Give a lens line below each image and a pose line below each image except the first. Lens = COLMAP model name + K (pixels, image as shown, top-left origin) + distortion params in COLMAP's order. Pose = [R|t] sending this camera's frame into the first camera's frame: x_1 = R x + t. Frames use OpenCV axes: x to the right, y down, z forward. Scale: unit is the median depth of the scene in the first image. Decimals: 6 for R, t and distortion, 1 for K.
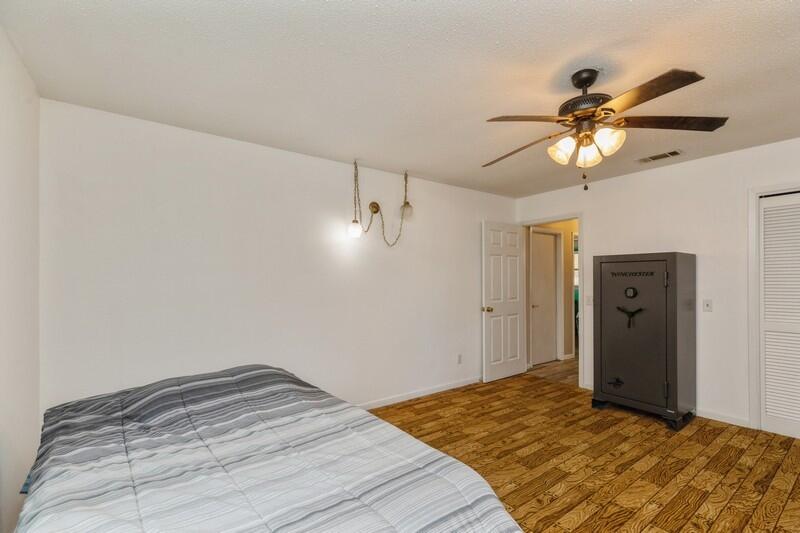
lens RADIAL K [[364.6, 0, 407.5], [0, 364.6, 270.8], [0, 0, 1]] dist [0.000200, -0.000744]
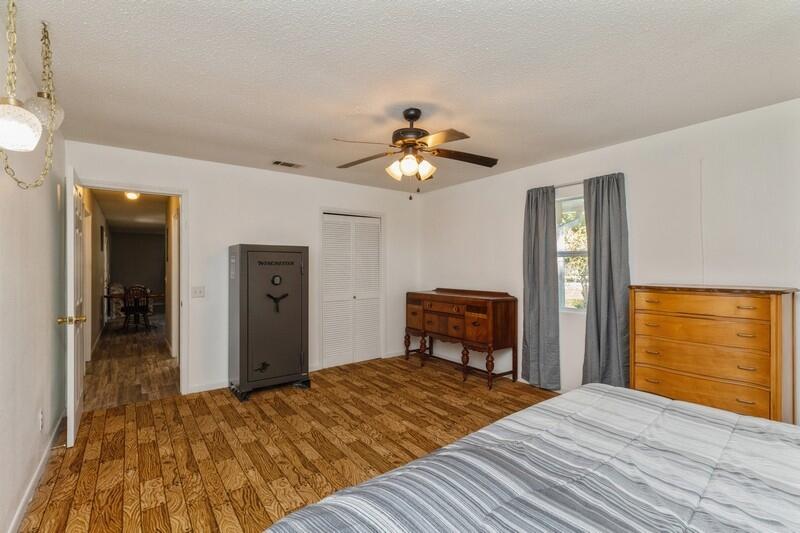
lens RADIAL K [[364.6, 0, 400.7], [0, 364.6, 267.4], [0, 0, 1]] dist [0.000200, -0.000744]
pose [[0.010805, -0.003861, 0.999934, -0.504022], [-0.019334, 0.999805, 0.004069, 0.008672], [-0.999755, -0.019377, 0.010728, 0.640670]]
